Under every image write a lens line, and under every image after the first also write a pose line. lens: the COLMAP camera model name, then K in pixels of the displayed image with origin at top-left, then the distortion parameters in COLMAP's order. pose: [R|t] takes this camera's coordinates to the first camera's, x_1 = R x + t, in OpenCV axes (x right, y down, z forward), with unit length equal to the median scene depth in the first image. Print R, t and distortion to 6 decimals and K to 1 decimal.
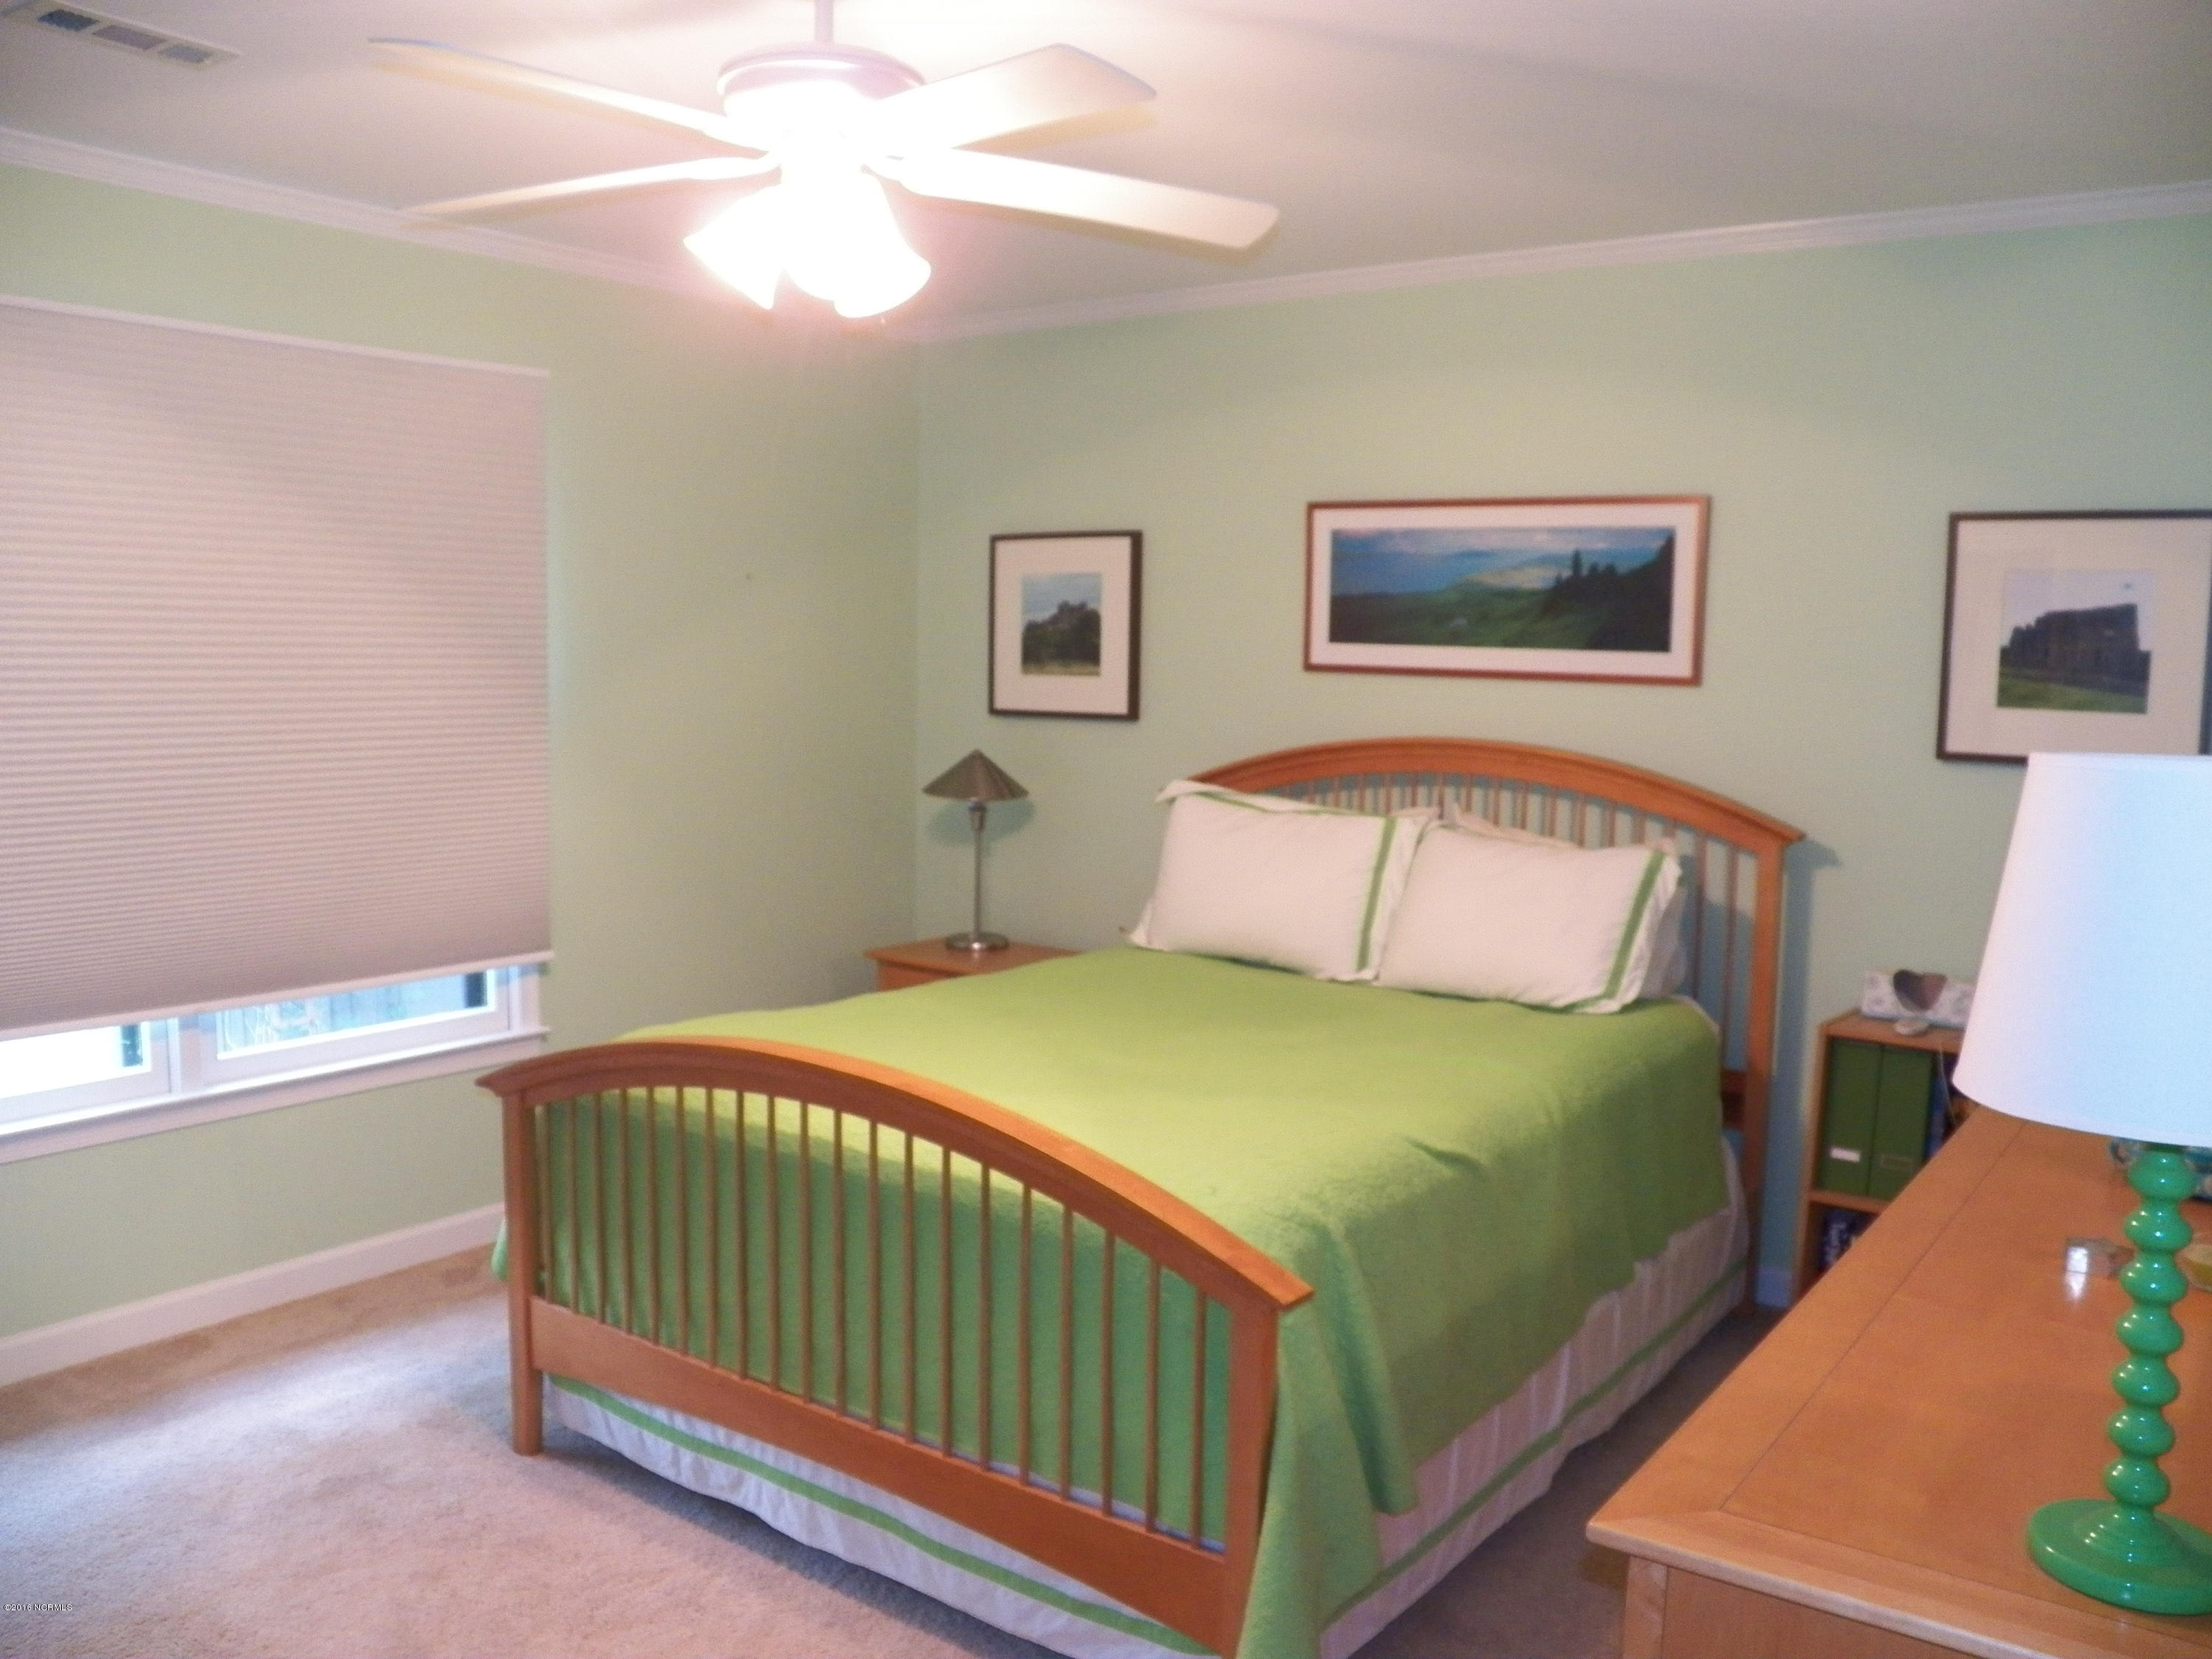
lens RADIAL K [[1803.7, 0, 1109.5], [0, 1803.7, 821.1], [0, 0, 1]] dist [-0.140020, 0.101020]
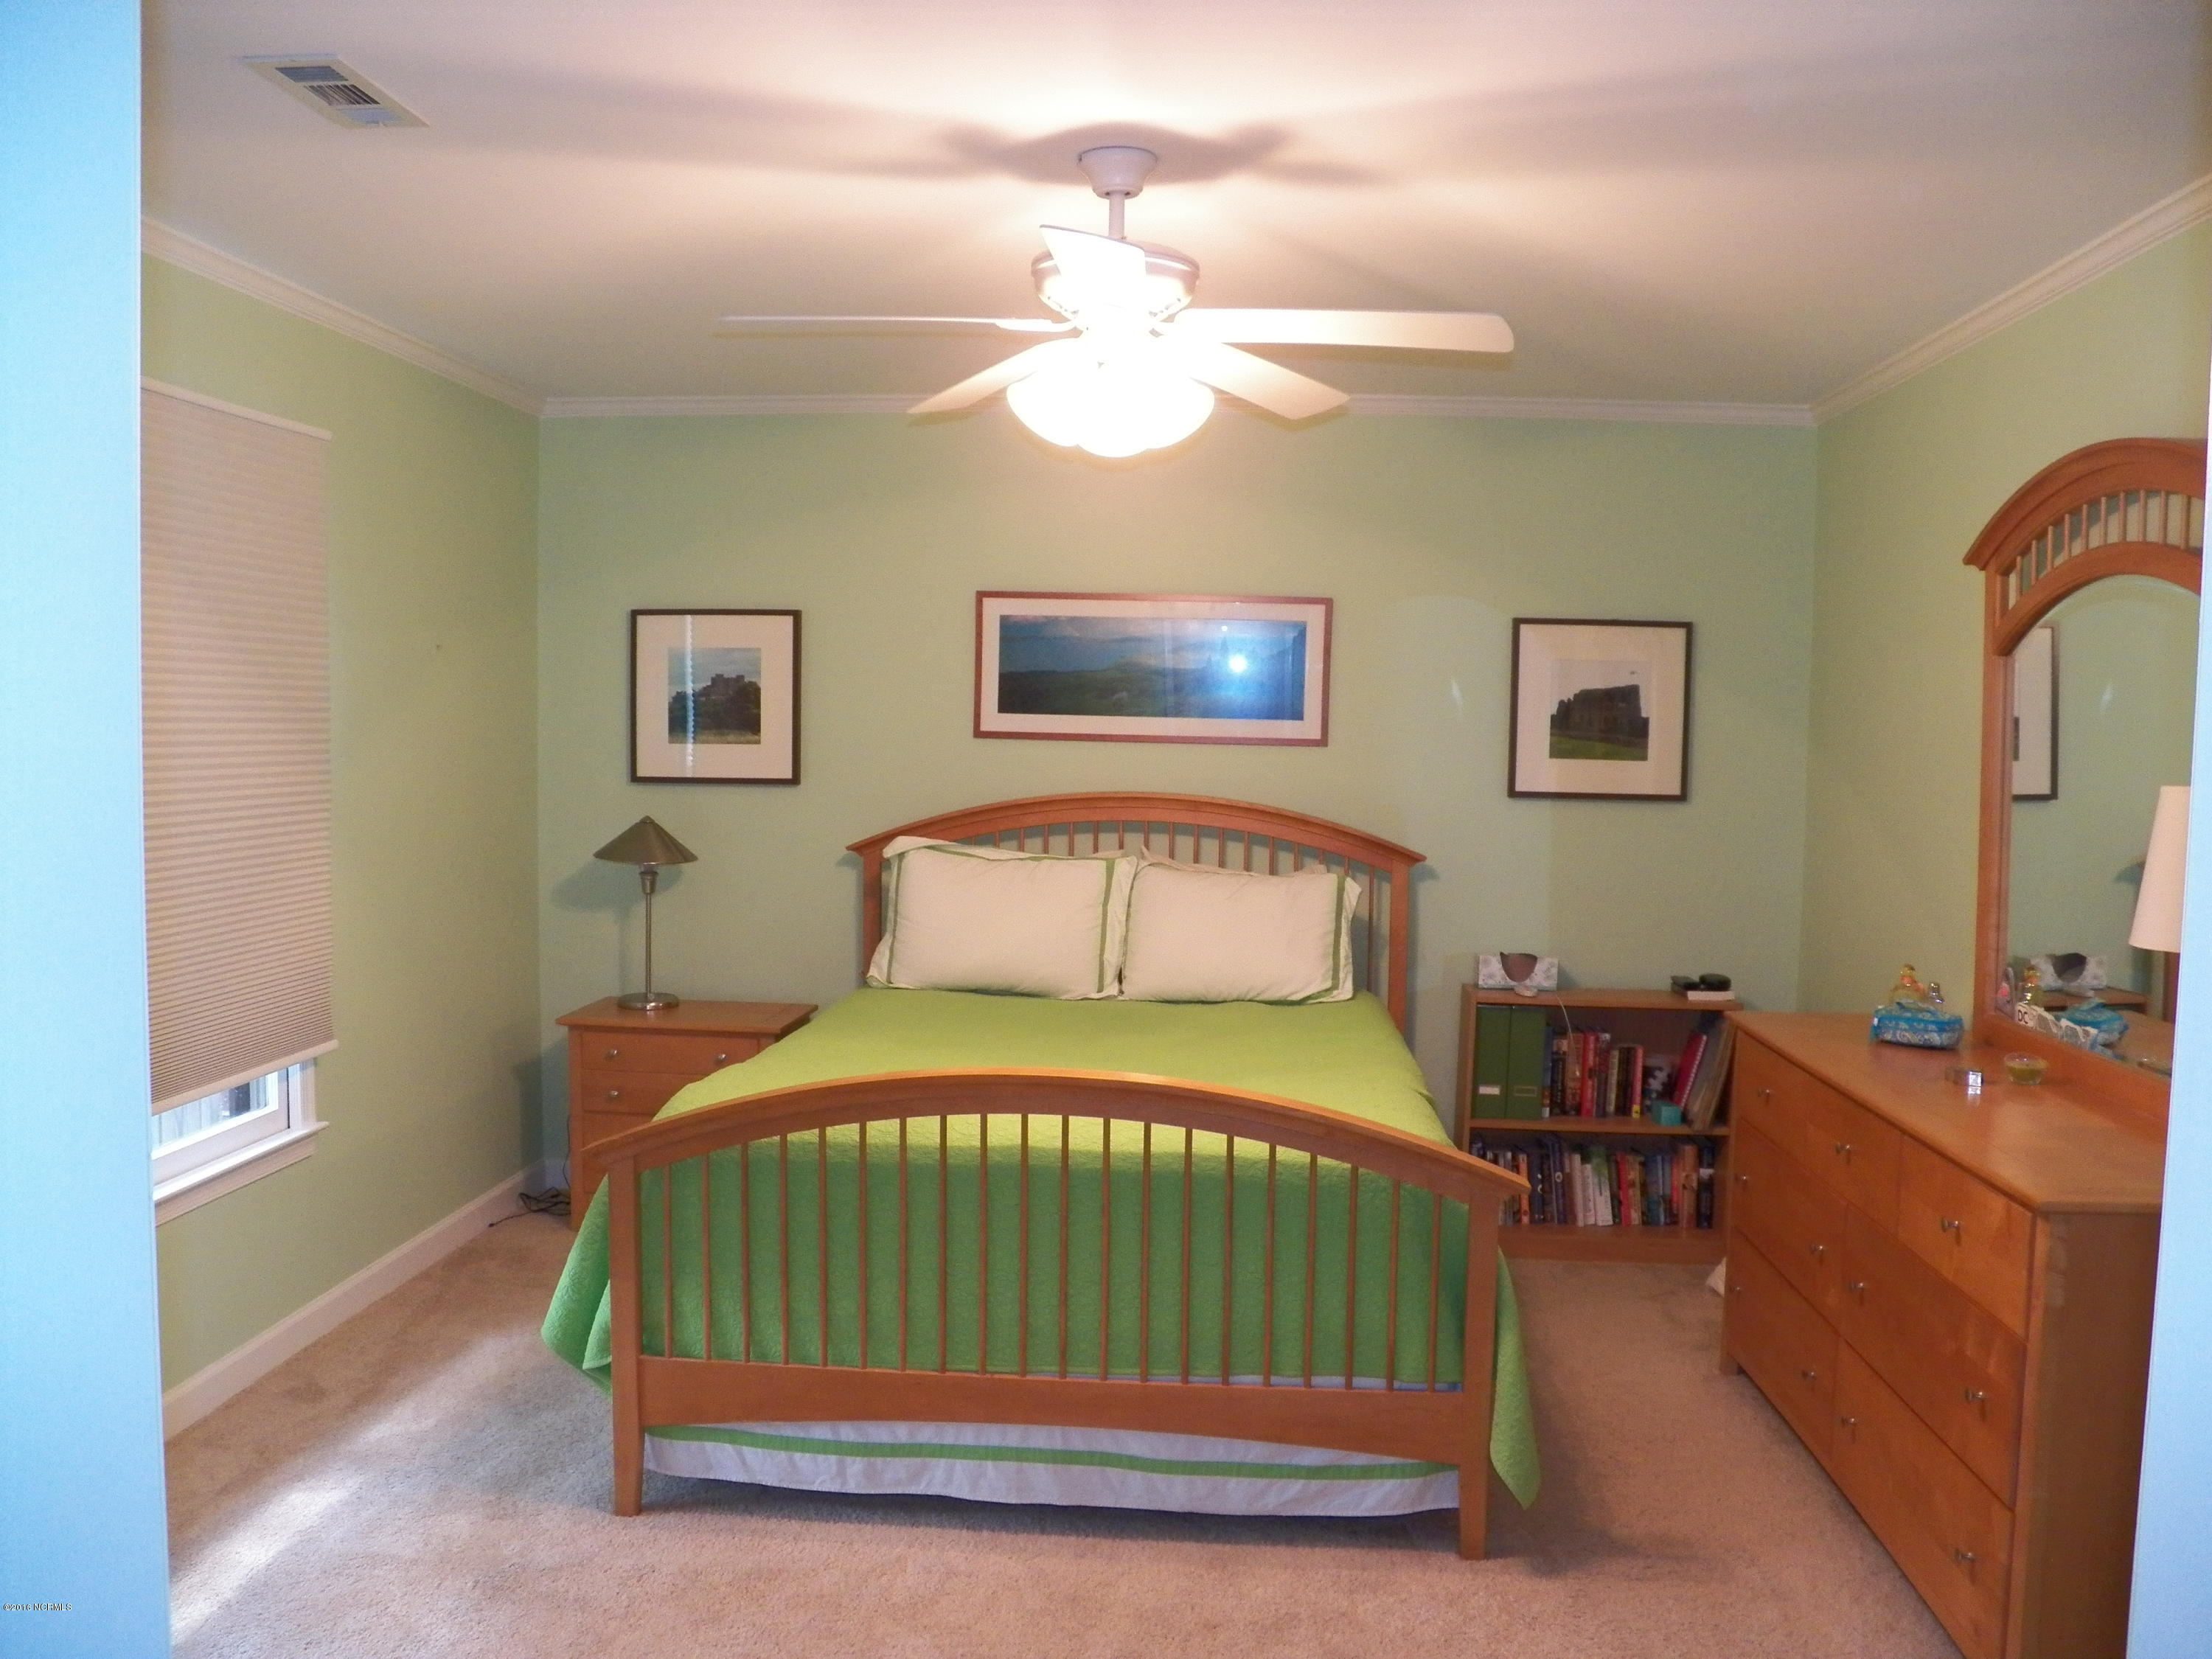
lens RADIAL K [[1803.7, 0, 1118.0], [0, 1803.7, 839.2], [0, 0, 1]] dist [-0.140020, 0.101020]
pose [[0.847114, -0.039222, 0.529962, -0.493642], [0.050254, 0.998716, -0.006414, -0.007940], [-0.529030, 0.032066, 0.847997, -0.020840]]
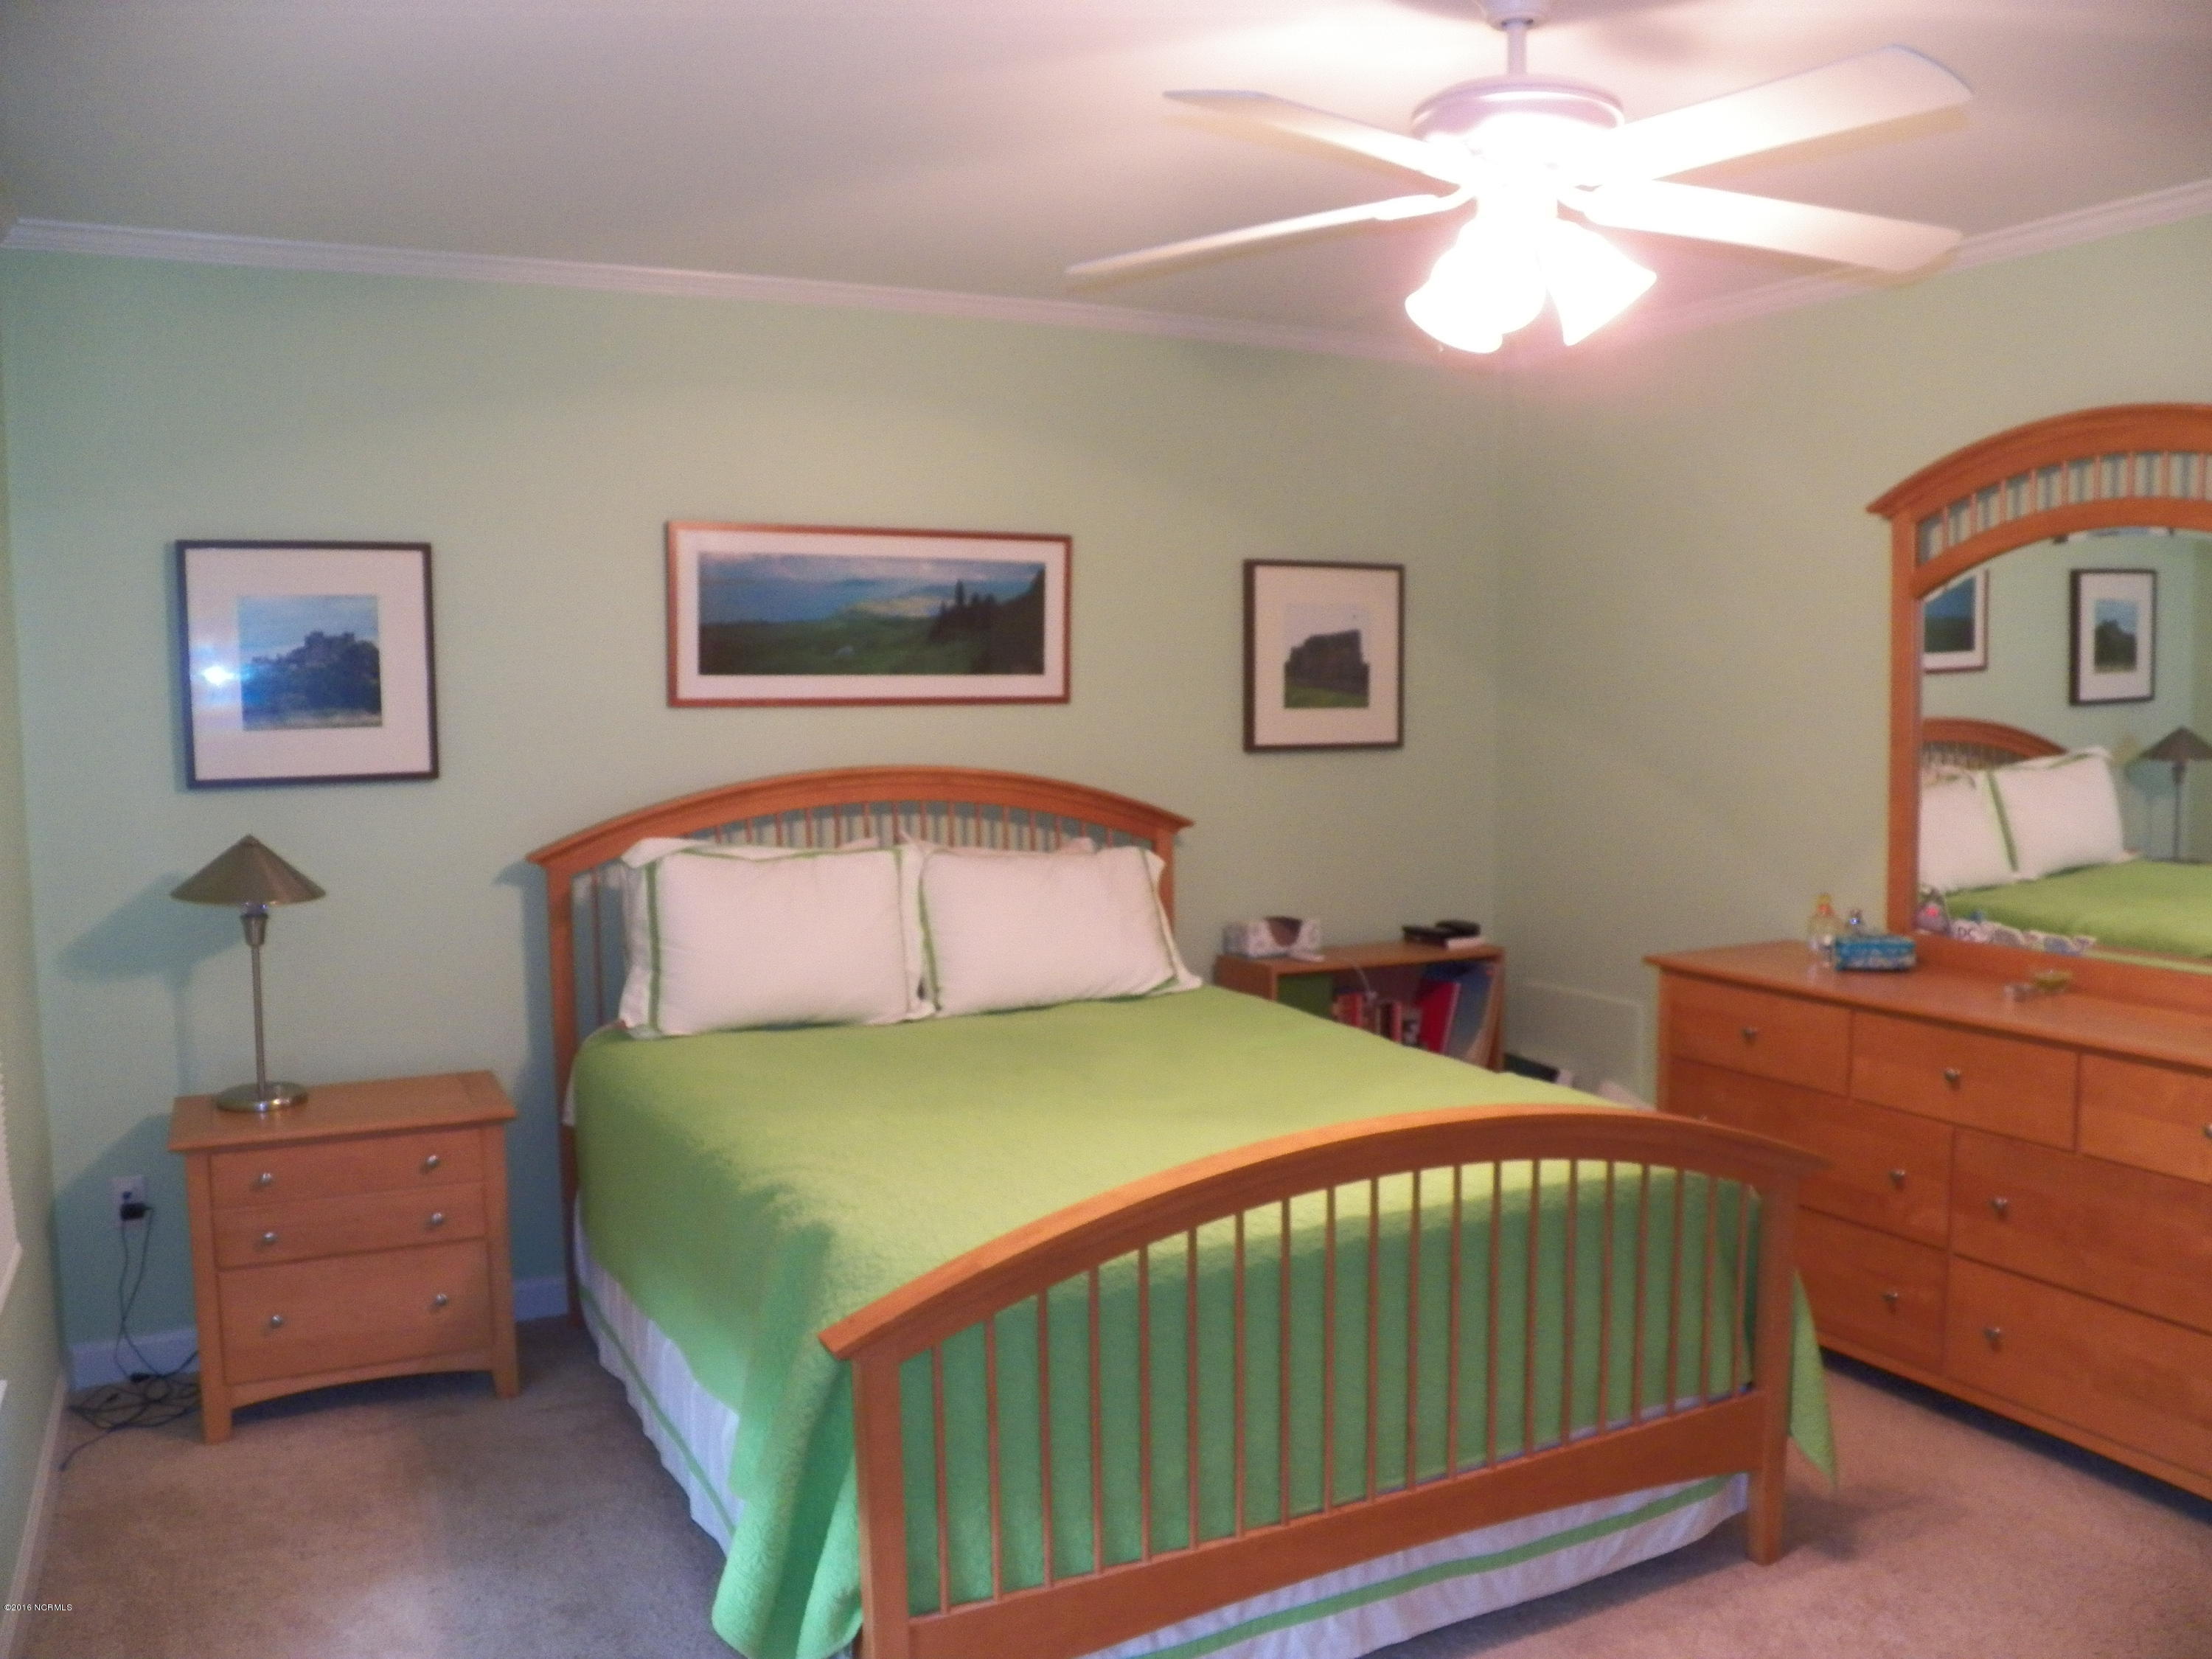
lens RADIAL K [[1803.7, 0, 1129.9], [0, 1803.7, 829.0], [0, 0, 1]] dist [-0.140020, 0.101020]
pose [[0.436155, -0.096483, 0.894684, -0.697535], [0.101707, 0.993150, 0.057520, -0.059258], [-0.894105, 0.065908, 0.442981, 0.465852]]
